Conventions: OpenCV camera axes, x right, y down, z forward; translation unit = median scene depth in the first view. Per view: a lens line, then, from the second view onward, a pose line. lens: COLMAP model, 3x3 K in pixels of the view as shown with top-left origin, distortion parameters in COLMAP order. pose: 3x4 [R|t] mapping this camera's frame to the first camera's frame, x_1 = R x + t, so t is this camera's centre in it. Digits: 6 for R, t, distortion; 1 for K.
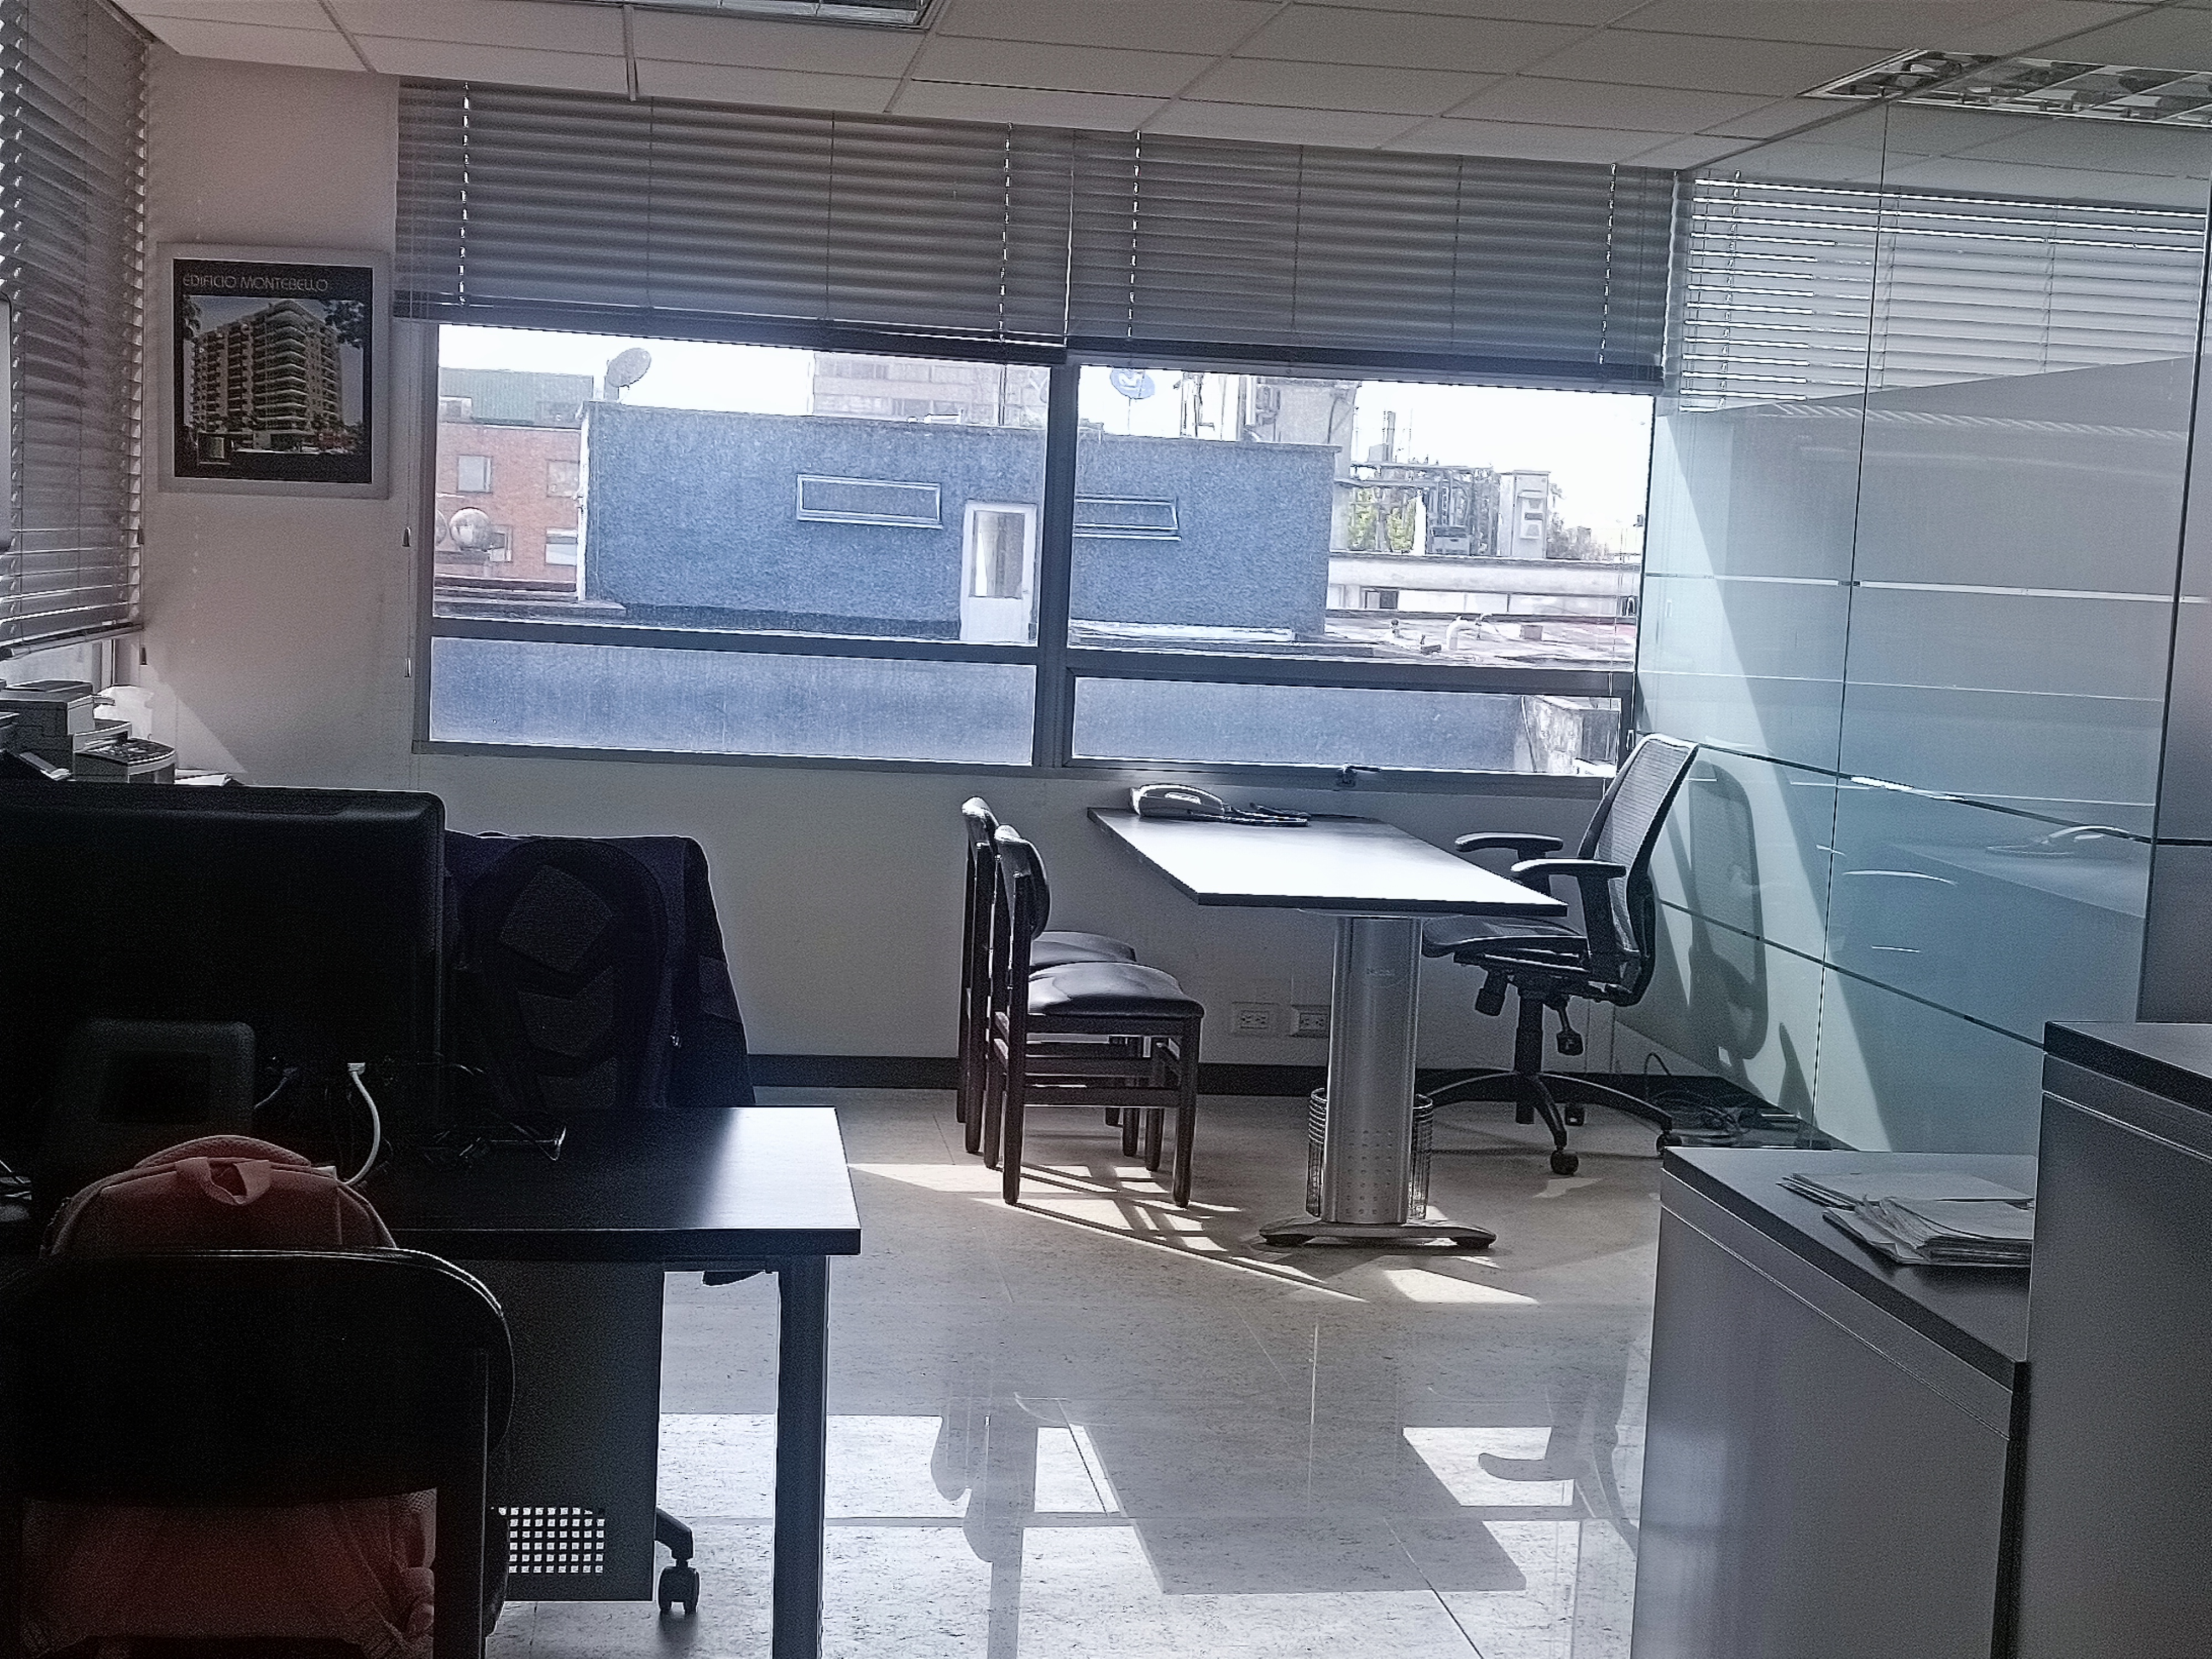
lens RADIAL K [[2890.8, 0, 1106.0], [0, 2890.8, 829.5], [0, 0, 1]] dist [0.145249, -0.597788]
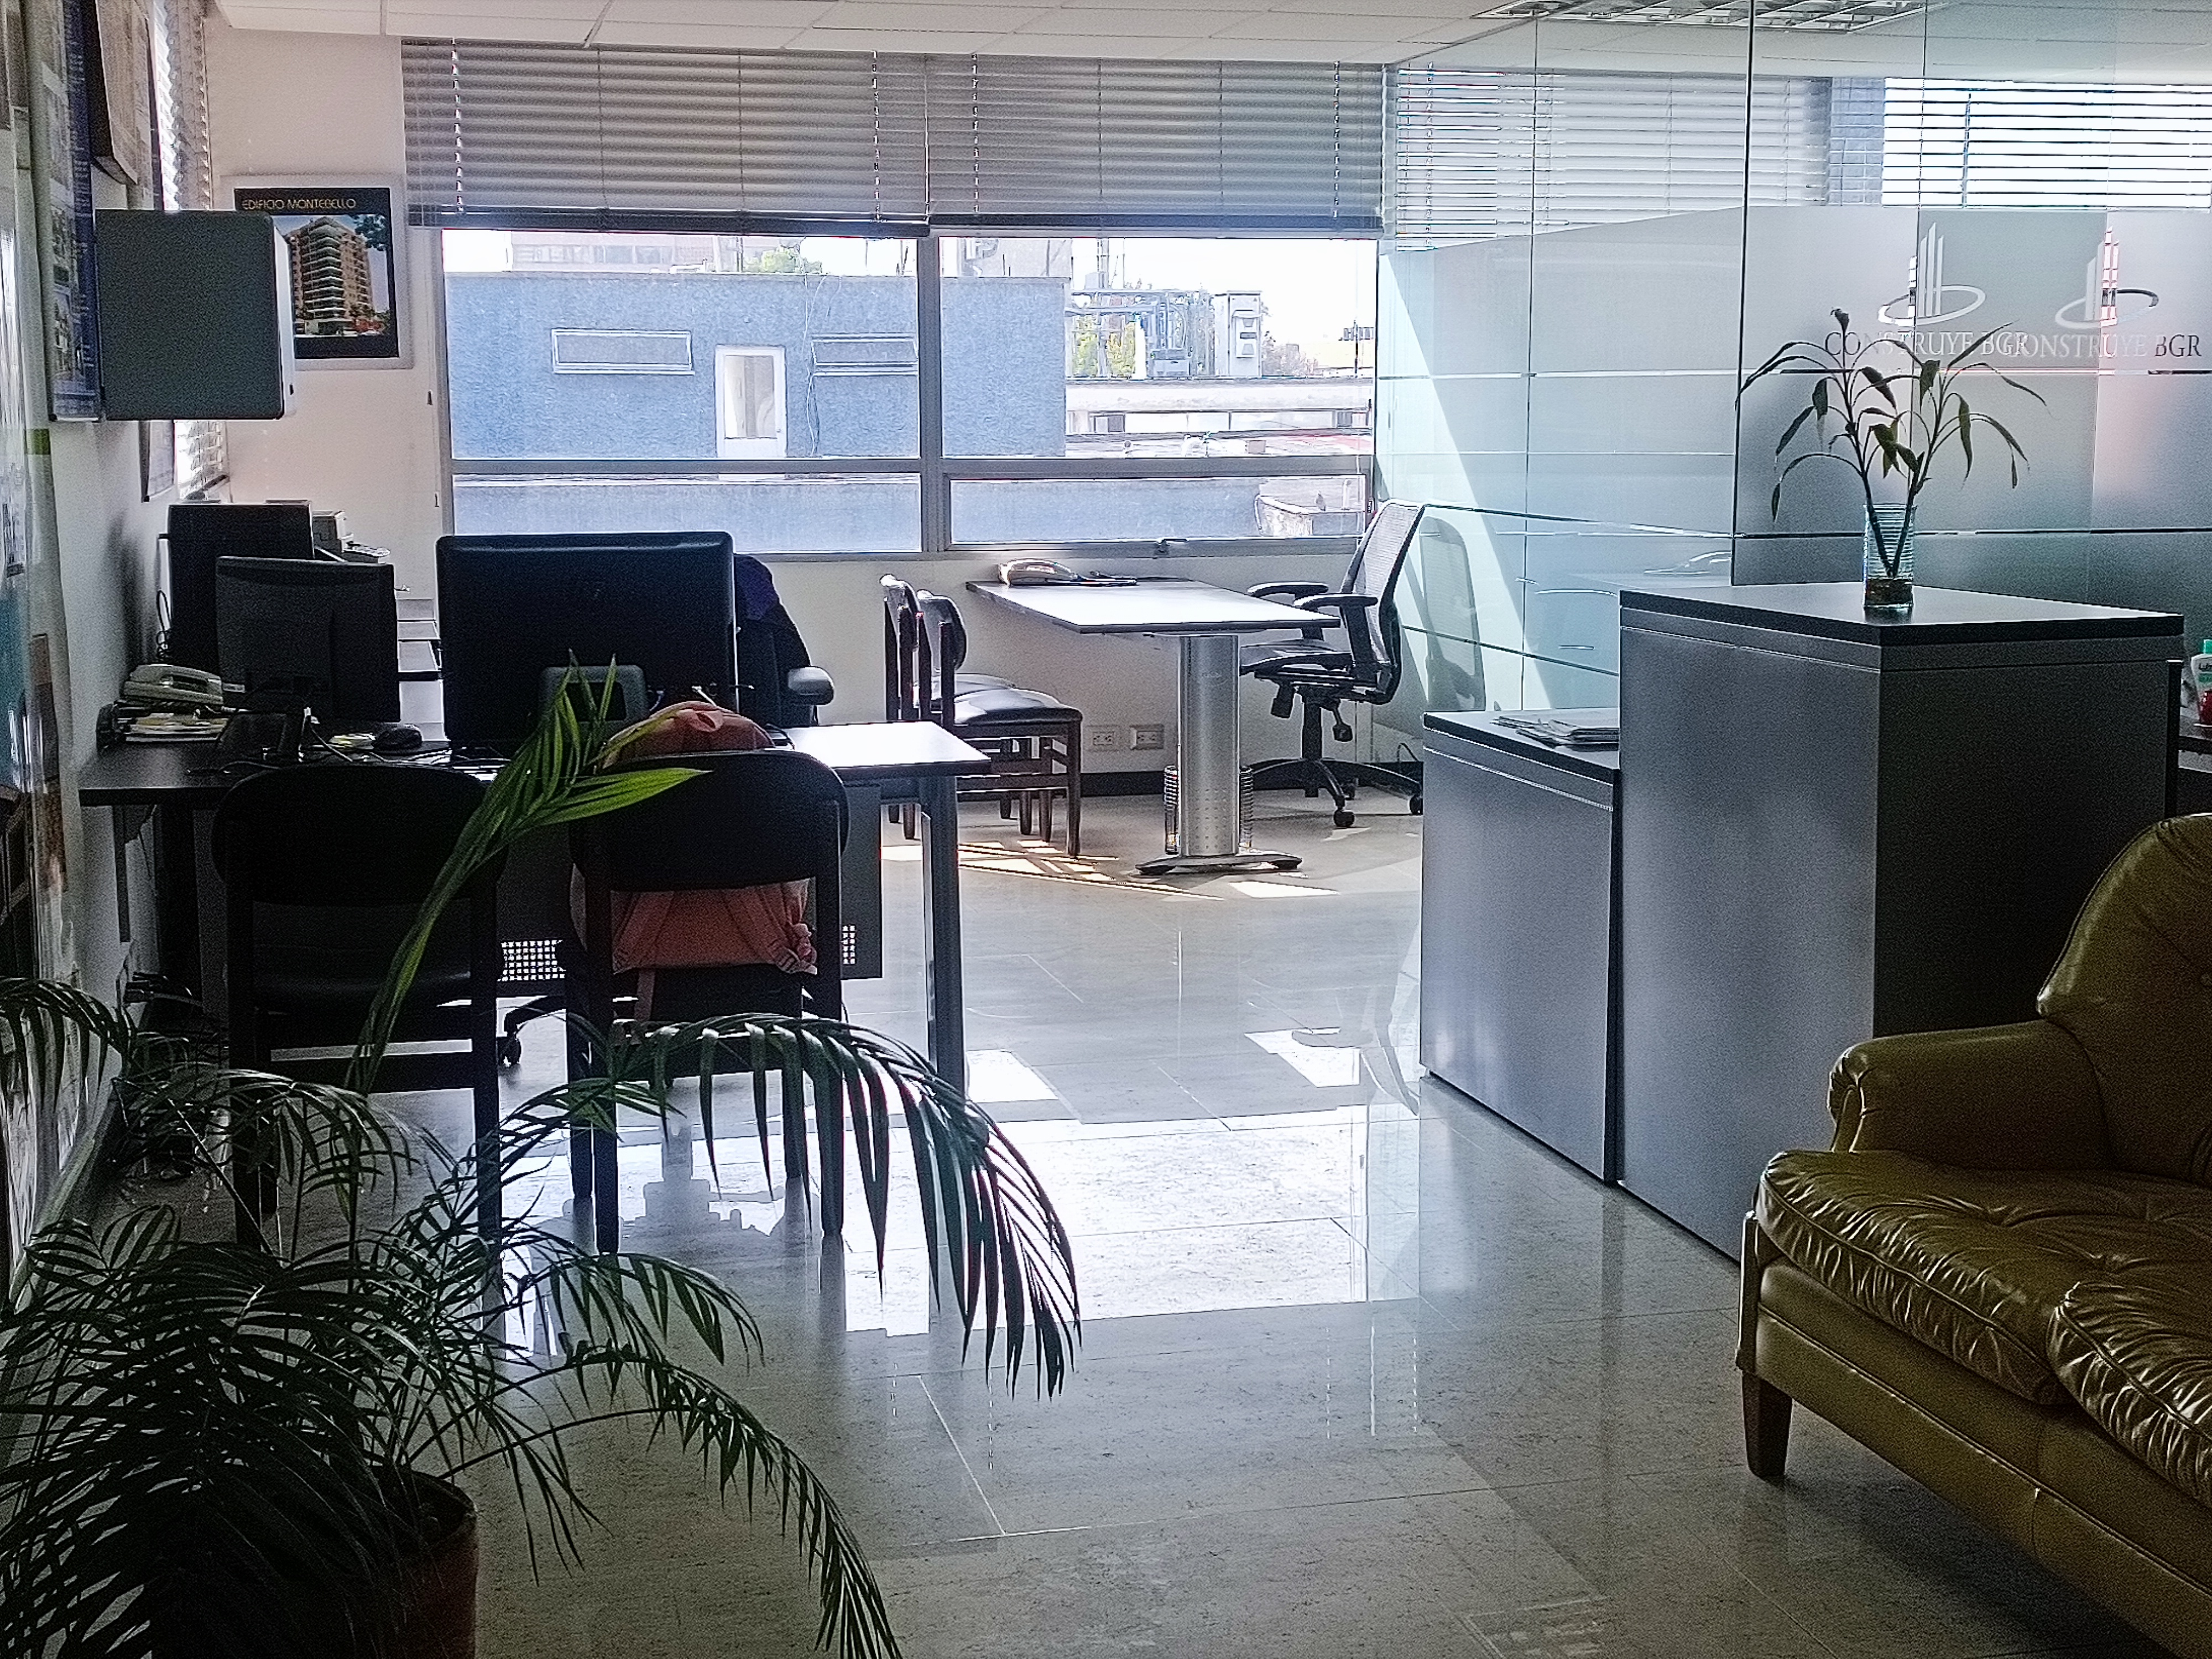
lens RADIAL K [[2890.8, 0, 1106.0], [0, 2890.8, 829.5], [0, 0, 1]] dist [0.145249, -0.597788]
pose [[0.993828, -0.065476, 0.089551, -0.070782], [0.060311, 0.996421, 0.059222, 0.031582], [-0.093108, -0.053455, 0.994220, -0.318581]]
